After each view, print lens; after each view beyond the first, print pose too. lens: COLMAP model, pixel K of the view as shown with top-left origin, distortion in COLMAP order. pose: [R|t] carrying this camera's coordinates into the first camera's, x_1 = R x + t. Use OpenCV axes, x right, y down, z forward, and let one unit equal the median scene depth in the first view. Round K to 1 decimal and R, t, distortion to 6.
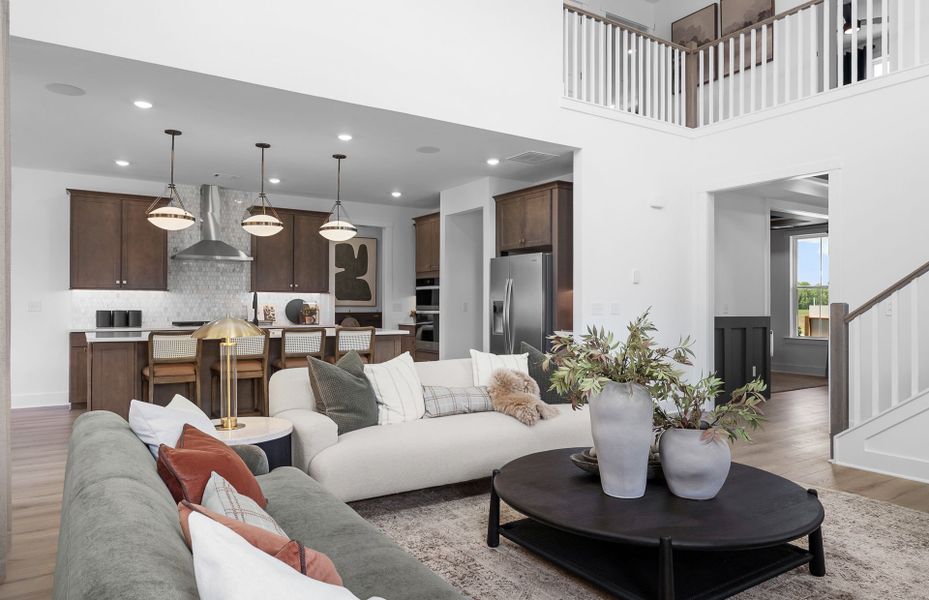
lens RADIAL K [[577.1, 0, 464.5], [0, 577.1, 300.0], [0, 0, 1]] dist [-0.000736, 0.000023]
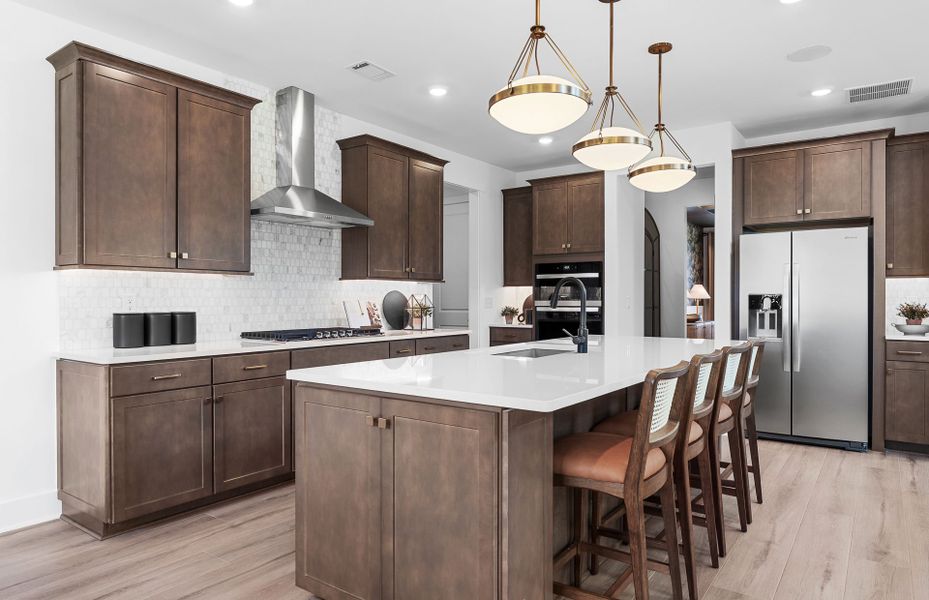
lens RADIAL K [[577.1, 0, 464.5], [0, 577.1, 300.0], [0, 0, 1]] dist [-0.000736, 0.000023]
pose [[0.926380, -0.005531, 0.376549, -0.540865], [0.001949, 0.999949, 0.009894, 0.002828], [-0.376585, -0.008431, 0.926344, 0.439300]]
